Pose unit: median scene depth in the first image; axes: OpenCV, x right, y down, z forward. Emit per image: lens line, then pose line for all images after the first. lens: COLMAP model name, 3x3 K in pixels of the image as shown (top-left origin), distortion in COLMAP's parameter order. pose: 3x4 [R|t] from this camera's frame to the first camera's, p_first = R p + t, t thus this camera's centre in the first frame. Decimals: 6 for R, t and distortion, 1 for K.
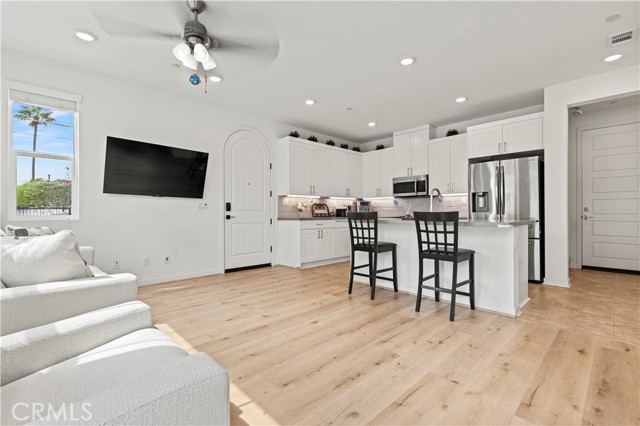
lens RADIAL K [[287.2, 0, 320.3], [0, 287.2, 210.7], [0, 0, 1]] dist [0.002511, -0.000283]
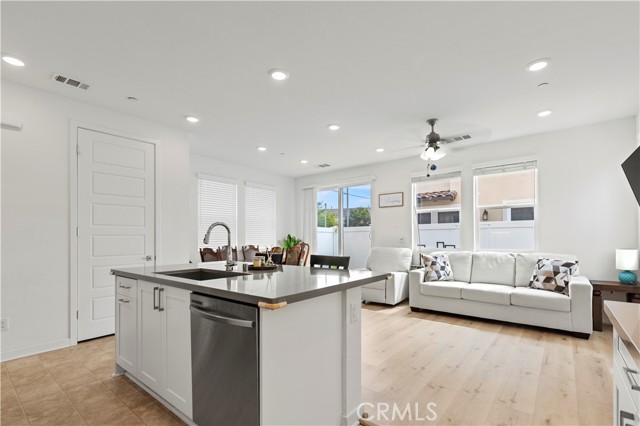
lens RADIAL K [[293.9, 0, 321.7], [0, 293.9, 235.9], [0, 0, 1]] dist [0.000057, -0.000149]
pose [[-0.992193, 0.006212, -0.124554, 0.196154], [0.008071, 0.999863, -0.014423, -0.028337], [0.124448, -0.015315, -0.992108, 1.274742]]
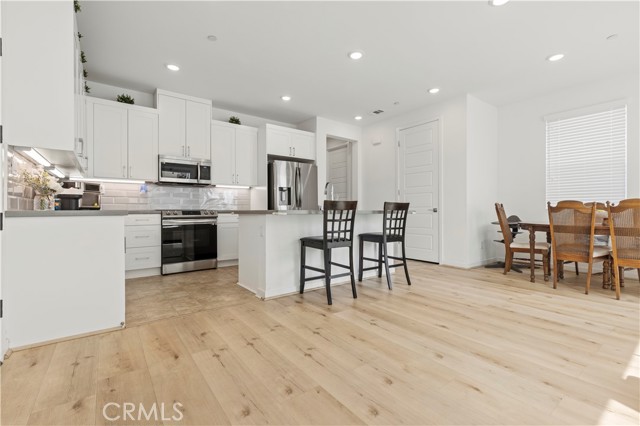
lens RADIAL K [[287.2, 0, 320.3], [0, 287.2, 210.7], [0, 0, 1]] dist [0.002511, -0.000283]
pose [[0.122348, 0.002800, 0.992483, -0.501359], [-0.008757, 0.999960, -0.001741, 0.025295], [-0.992449, -0.008478, 0.122368, 0.687857]]
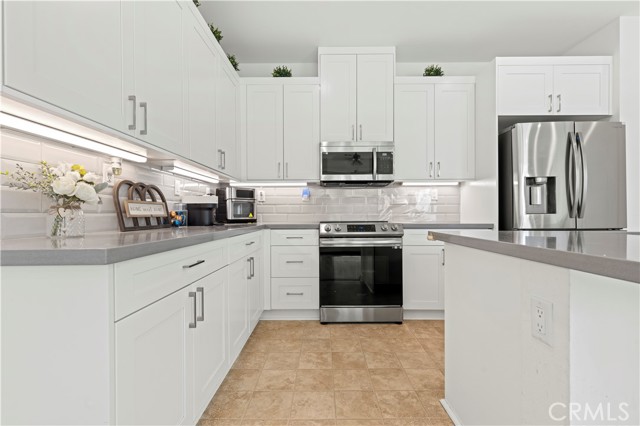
lens RADIAL K [[286.0, 0, 321.7], [0, 286.0, 214.9], [0, 0, 1]] dist [0.004205, 0.000042]
pose [[0.702906, 0.002133, 0.711280, -0.105743], [-0.007187, 0.999966, 0.004103, 0.006922], [-0.711247, -0.007995, 0.702897, 0.864092]]
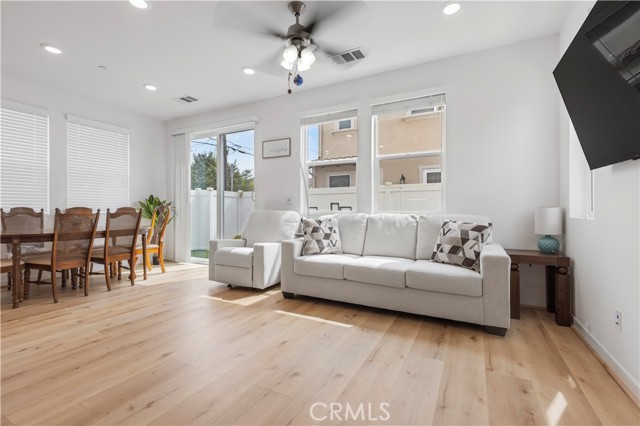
lens RADIAL K [[287.2, 0, 320.3], [0, 287.2, 210.7], [0, 0, 1]] dist [0.002511, -0.000283]
pose [[-0.949280, 0.004341, -0.314401, -0.091291], [0.005602, 0.999979, -0.003106, 0.008629], [0.314381, -0.004710, -0.949285, 1.004417]]
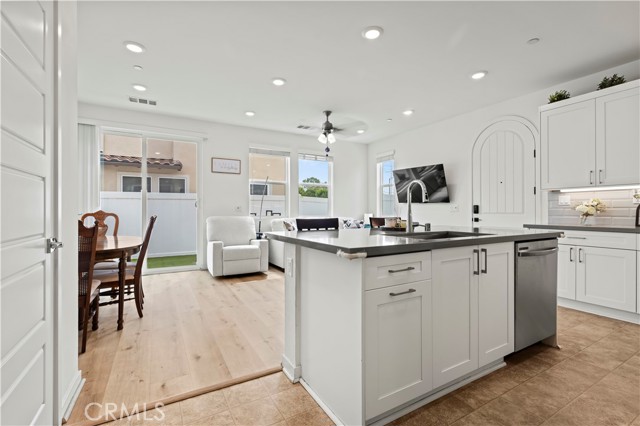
lens RADIAL K [[291.3, 0, 321.8], [0, 291.3, 211.3], [0, 0, 1]] dist [0.001877, 0.000088]
pose [[-0.241037, 0.003589, -0.970509, 0.781440], [0.009473, 0.999954, 0.001345, -0.013192], [0.970470, -0.008869, -0.241060, 0.728315]]
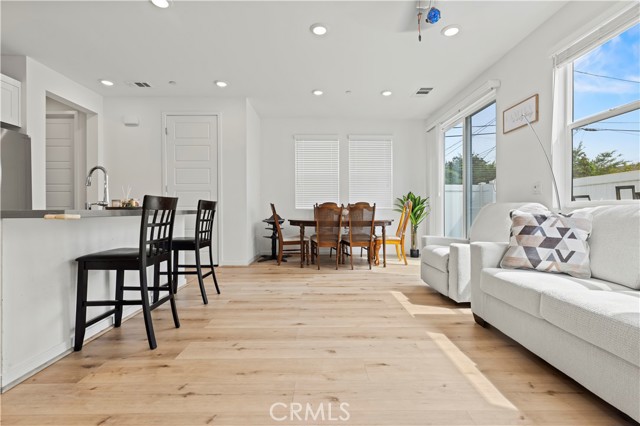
lens RADIAL K [[287.2, 0, 320.3], [0, 287.2, 210.7], [0, 0, 1]] dist [0.002511, -0.000283]
pose [[-0.730735, 0.002241, 0.682657, -0.362544], [-0.001685, 0.999986, -0.005087, 0.025695], [-0.682659, -0.004868, -0.730721, 0.870998]]
